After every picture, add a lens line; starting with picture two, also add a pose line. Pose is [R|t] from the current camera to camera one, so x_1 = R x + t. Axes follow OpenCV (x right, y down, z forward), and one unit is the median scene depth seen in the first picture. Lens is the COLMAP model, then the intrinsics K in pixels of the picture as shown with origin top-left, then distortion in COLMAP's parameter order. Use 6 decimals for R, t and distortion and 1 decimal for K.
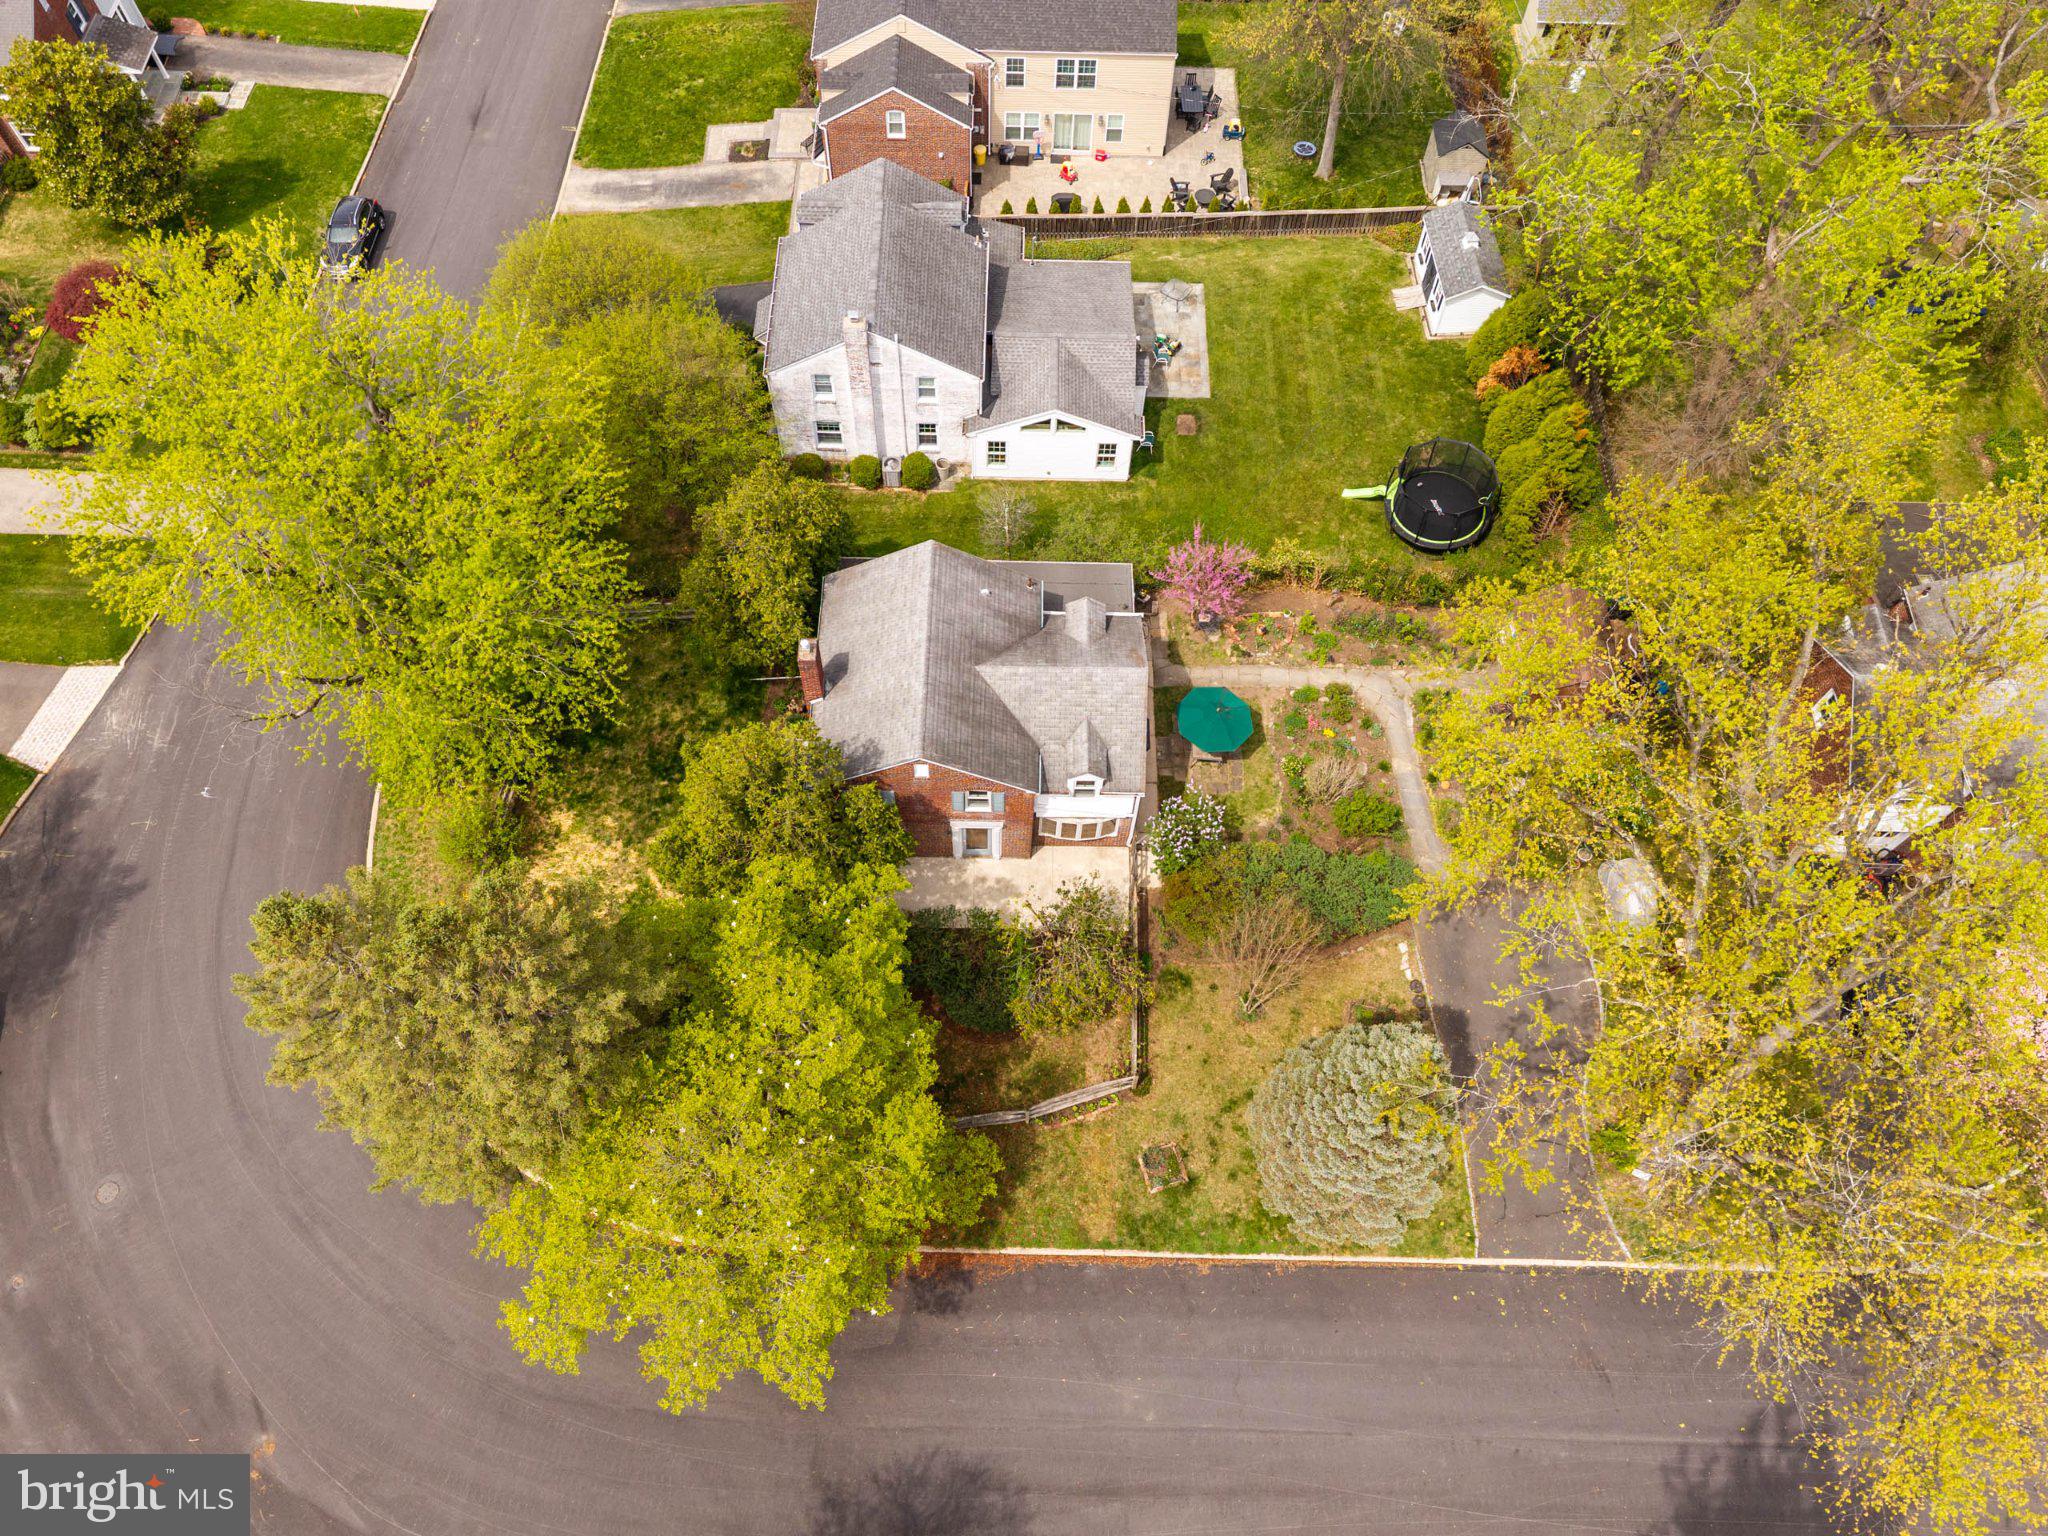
lens RADIAL K [[1392.6, 0, 1024.0], [0, 1392.6, 768.0], [0, 0, 1]] dist [0.025611, -0.000192]
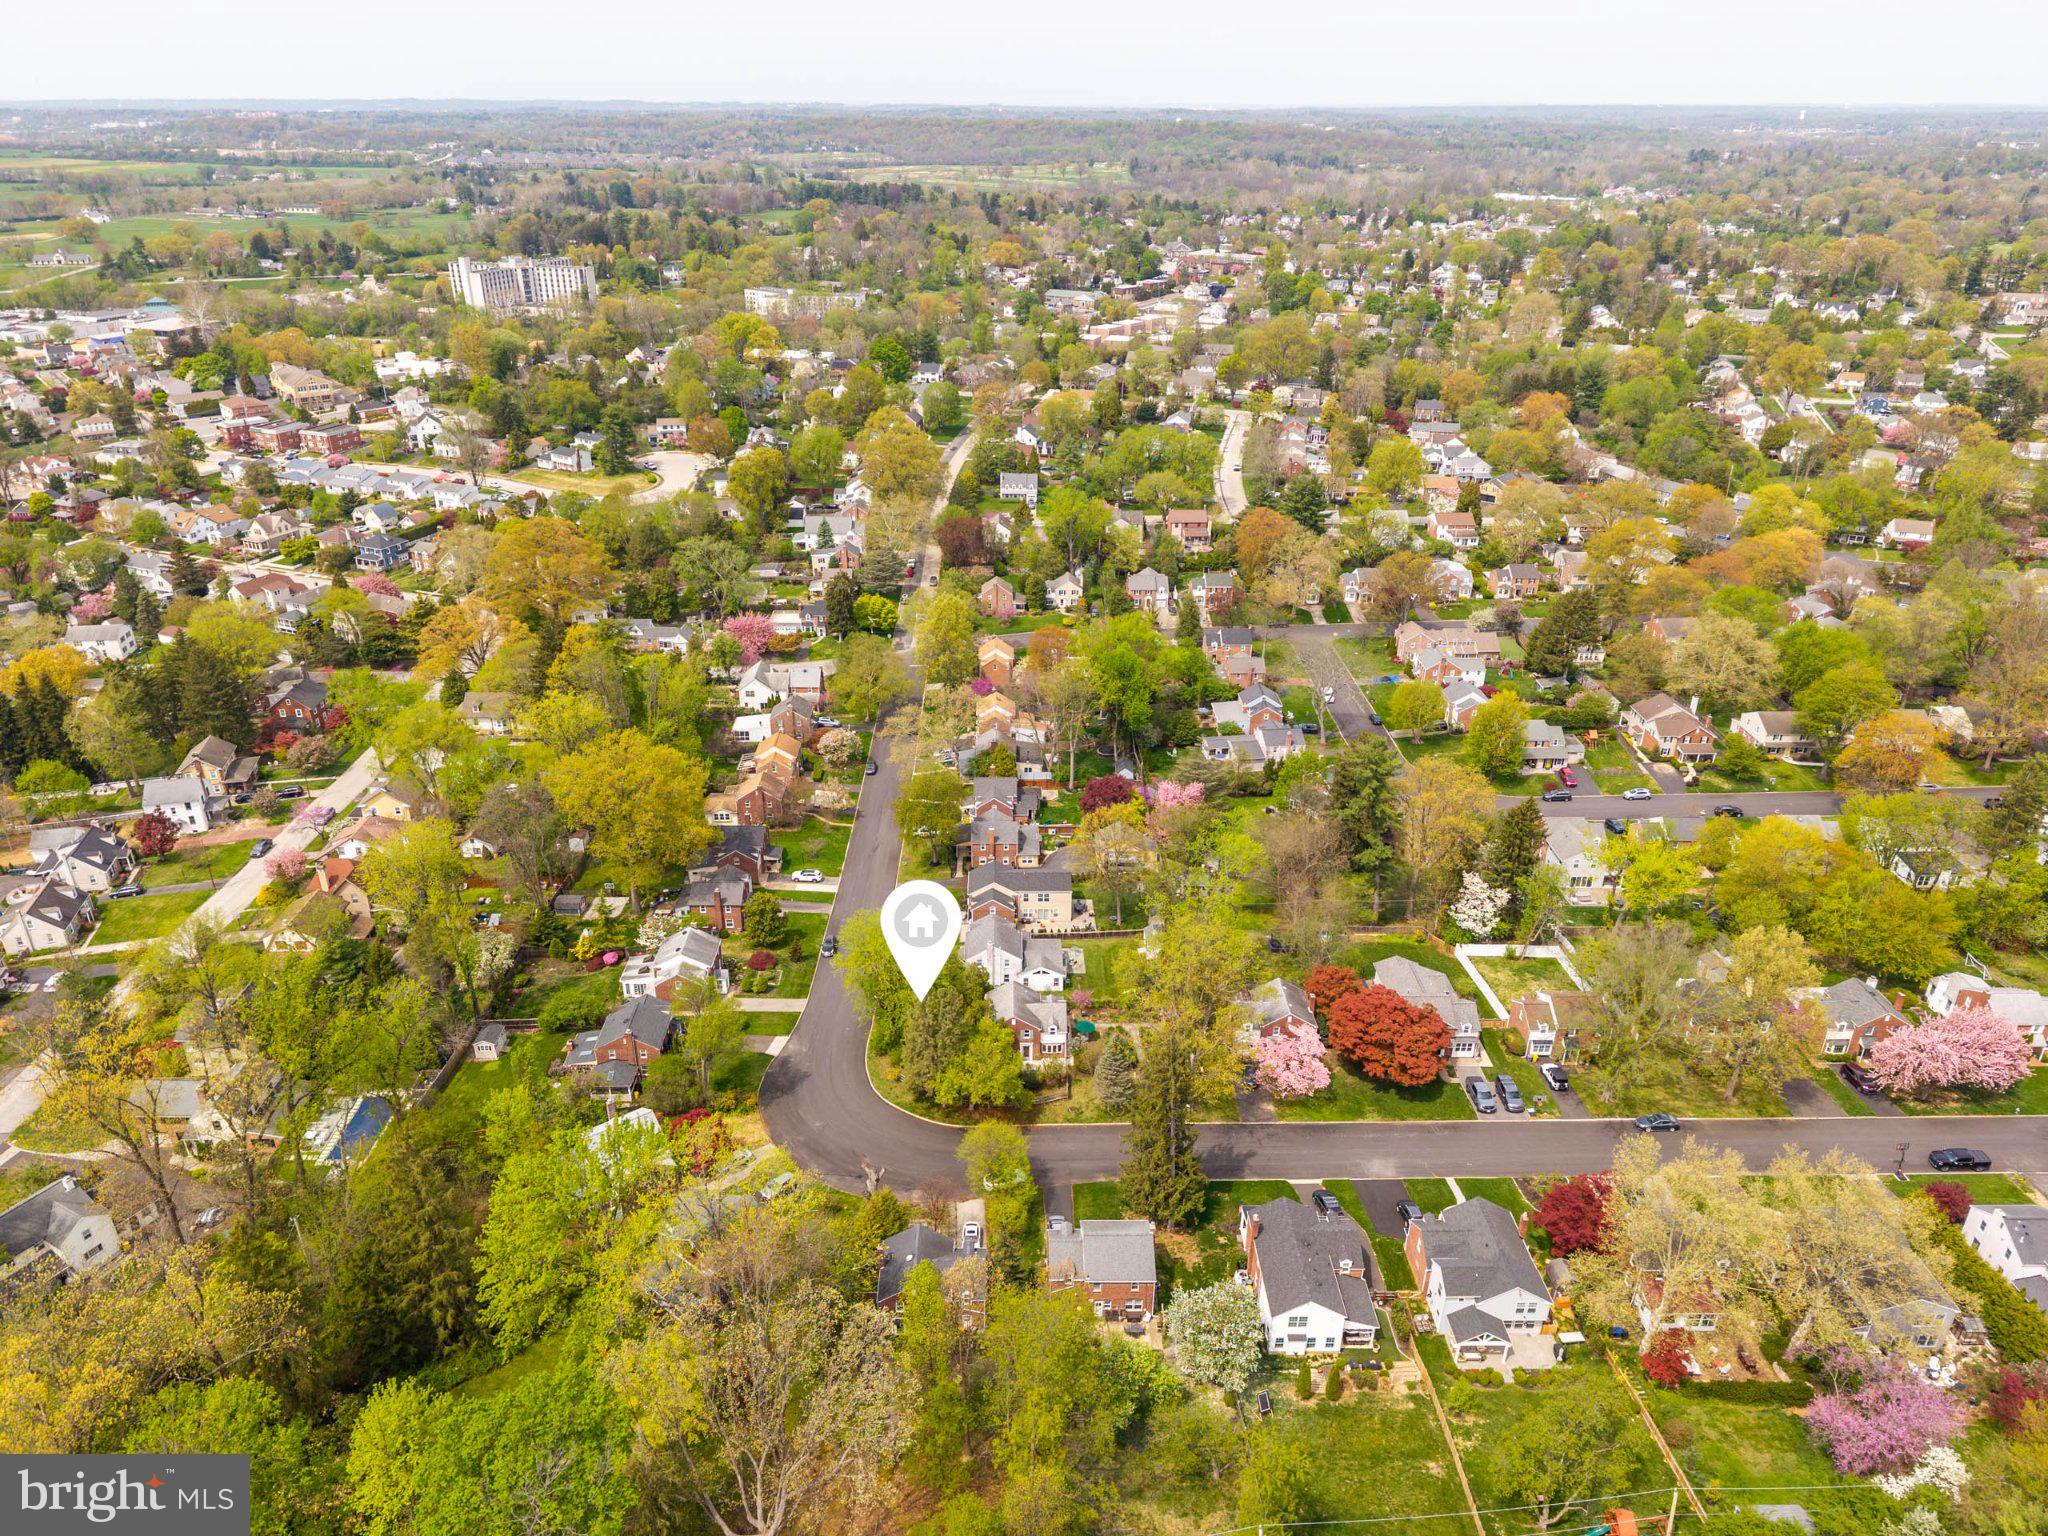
lens RADIAL K [[1392.6, 0, 1024.0], [0, 1392.6, 768.0], [0, 0, 1]] dist [0.025611, -0.000192]
pose [[0.999523, -0.018233, 0.024918, -0.096123], [0.029474, 0.803903, -0.594030, 1.359890], [-0.009200, 0.594481, 0.804057, -2.065957]]
